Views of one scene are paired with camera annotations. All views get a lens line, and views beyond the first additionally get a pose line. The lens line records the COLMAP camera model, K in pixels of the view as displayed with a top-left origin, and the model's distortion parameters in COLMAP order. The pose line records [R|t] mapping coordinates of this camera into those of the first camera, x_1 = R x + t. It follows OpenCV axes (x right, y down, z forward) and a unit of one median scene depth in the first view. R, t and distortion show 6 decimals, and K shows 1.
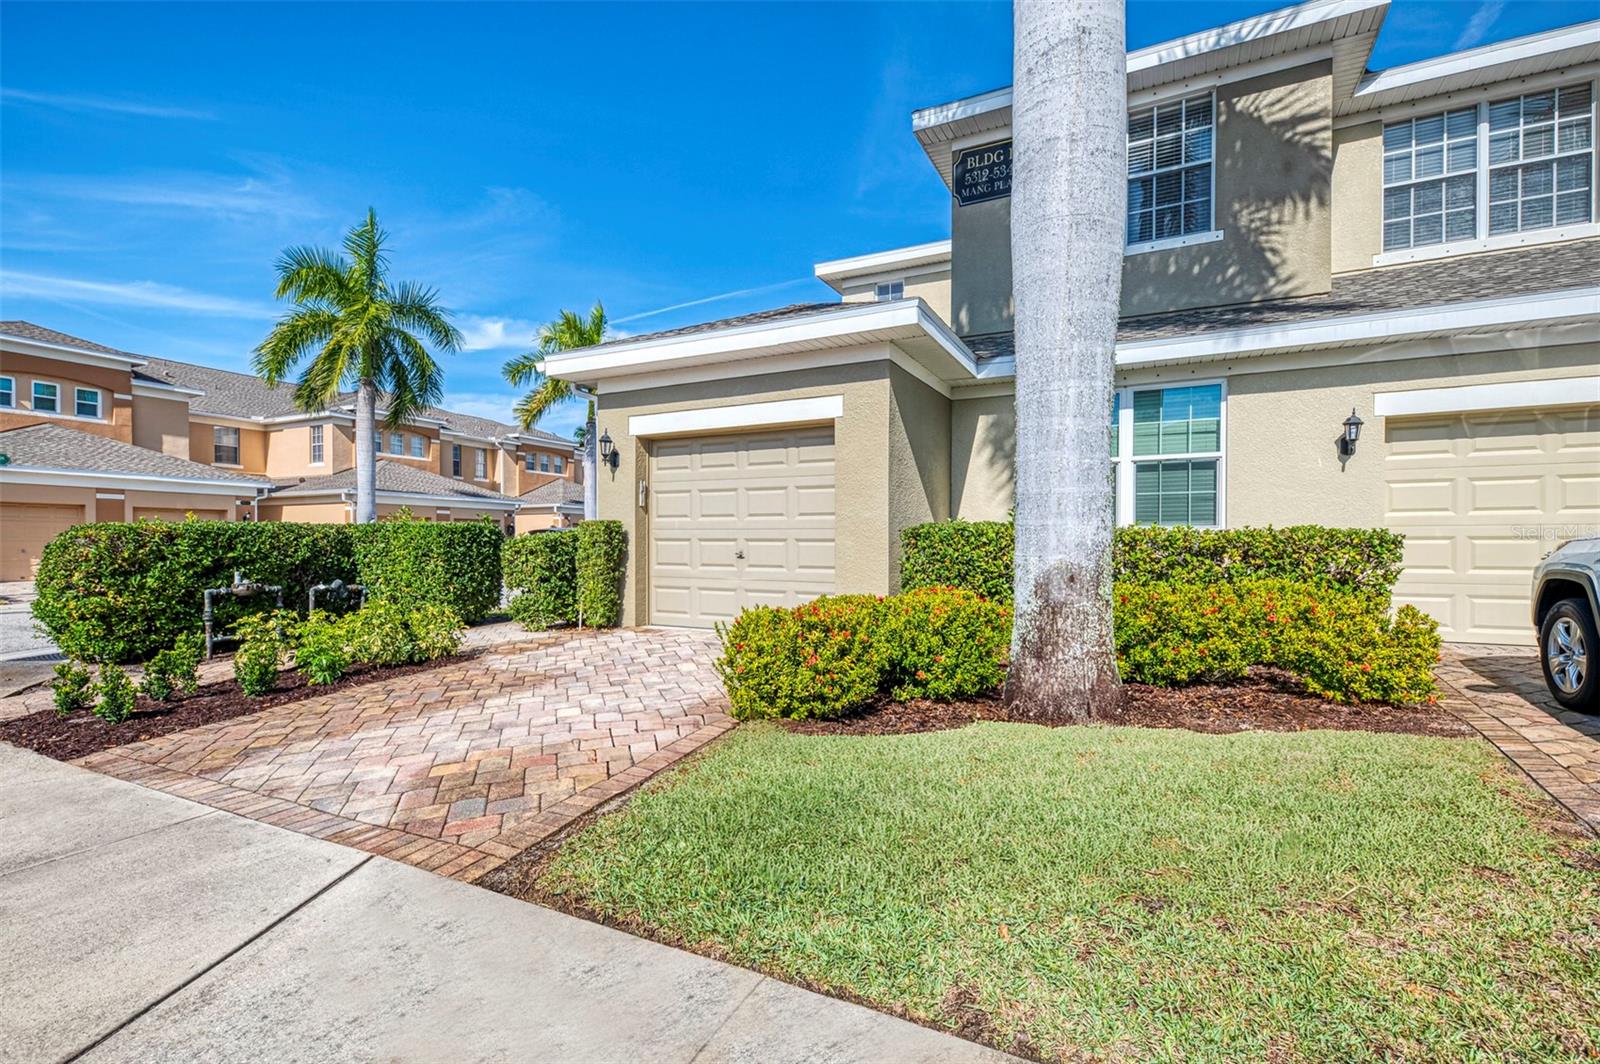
lens RADIAL K [[732.6, 0, 798.0], [0, 732.6, 542.8], [0, 0, 1]] dist [0.009799, -0.000423]
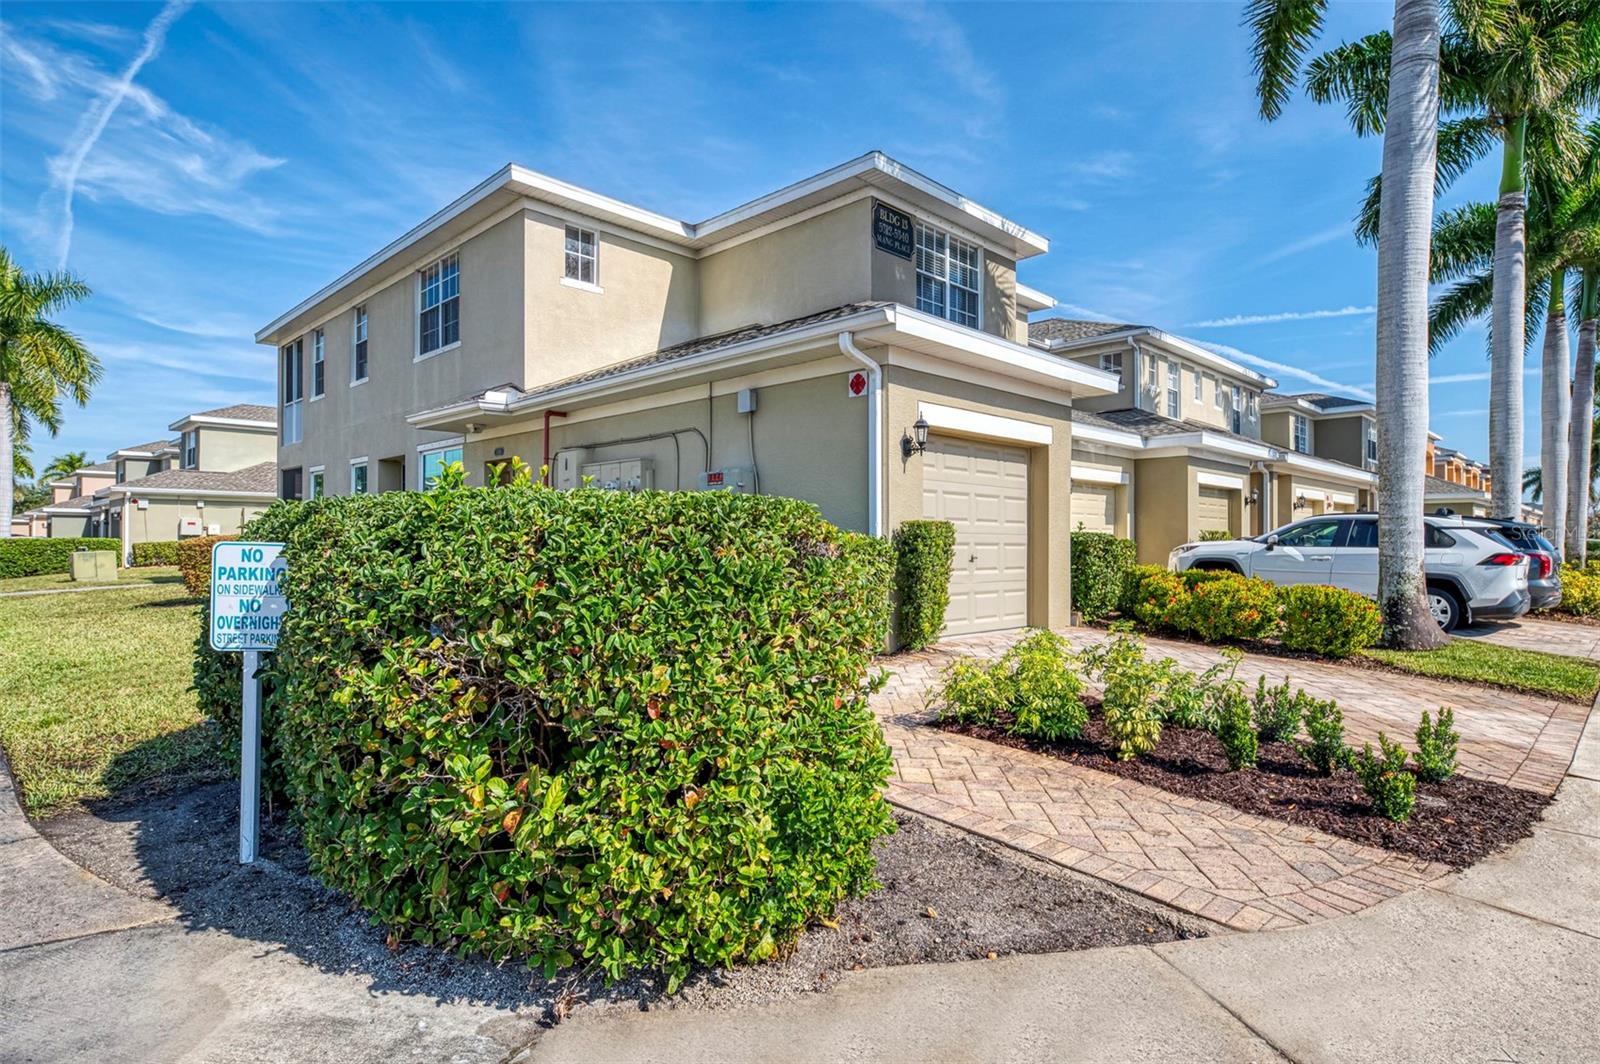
lens RADIAL K [[840.9, 0, 796.8], [0, 840.9, 529.6], [0, 0, 1]] dist [0.017234, -0.000662]
pose [[0.307452, 0.014320, 0.951456, -1.258336], [-0.002733, 0.999896, -0.014165, -0.006873], [-0.951560, 0.001755, 0.307459, 0.865102]]
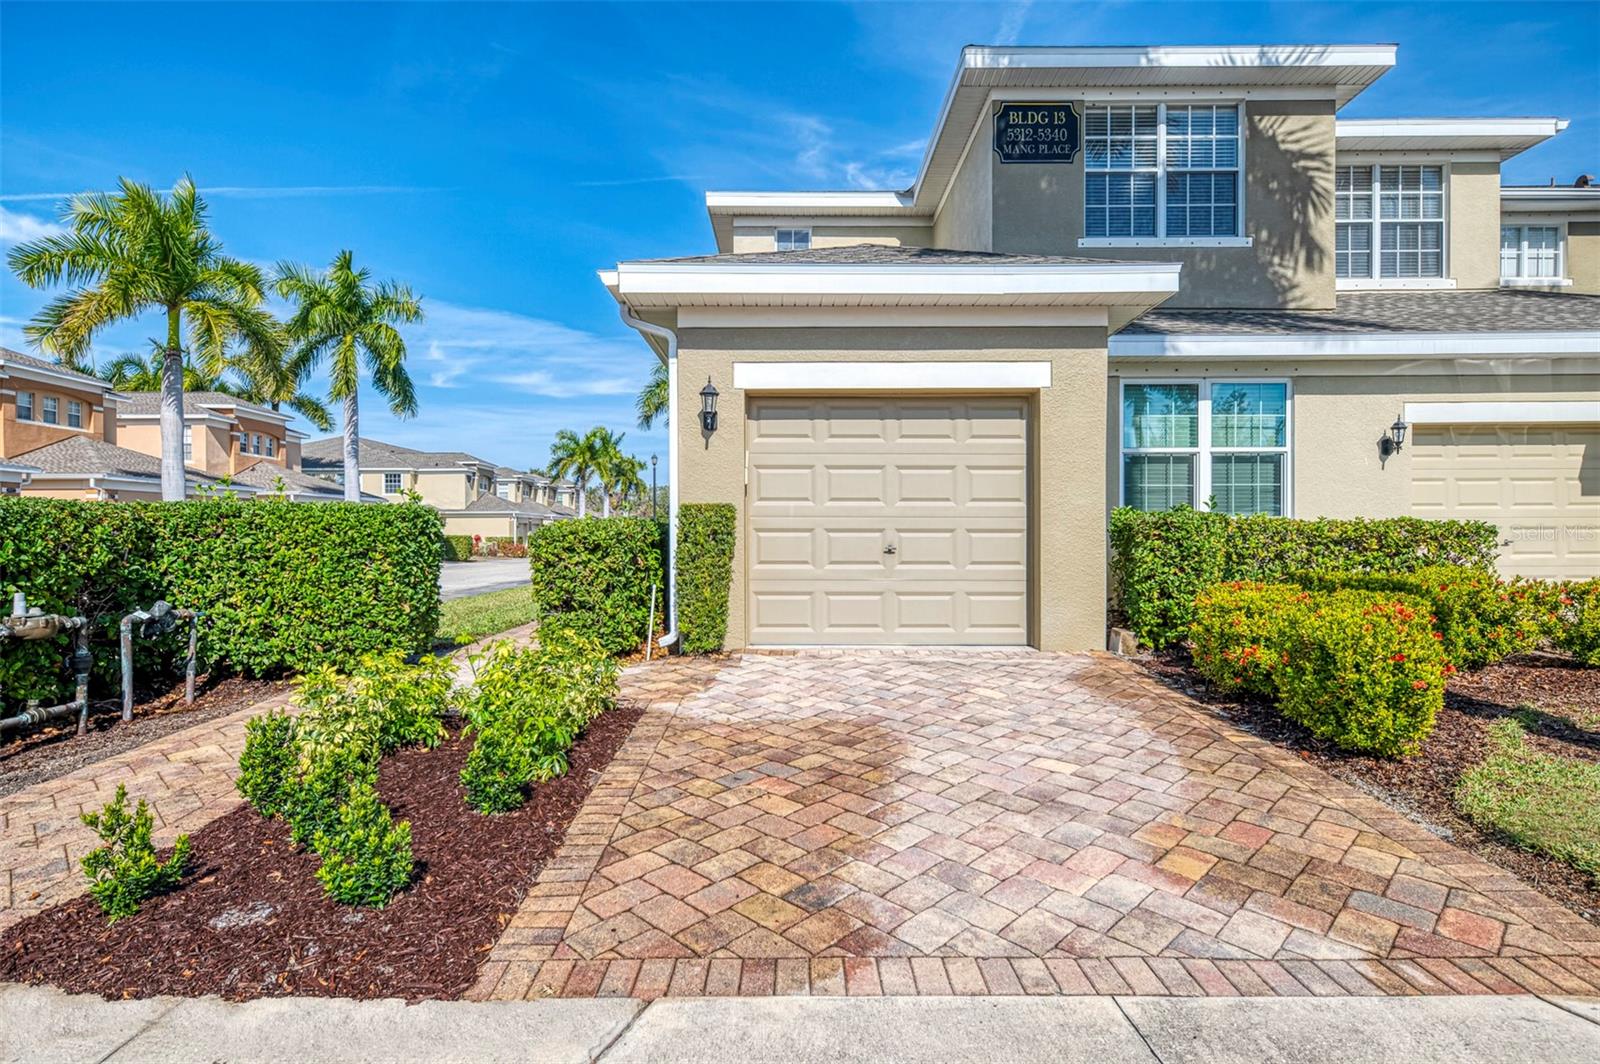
lens RADIAL K [[840.9, 0, 797.0], [0, 840.9, 528.1], [0, 0, 1]] dist [0.017234, -0.000662]
pose [[0.887170, 0.000610, 0.461442, -0.584953], [0.002180, 0.999982, -0.005513, -0.001579], [-0.461437, 0.005897, 0.887153, 0.232326]]
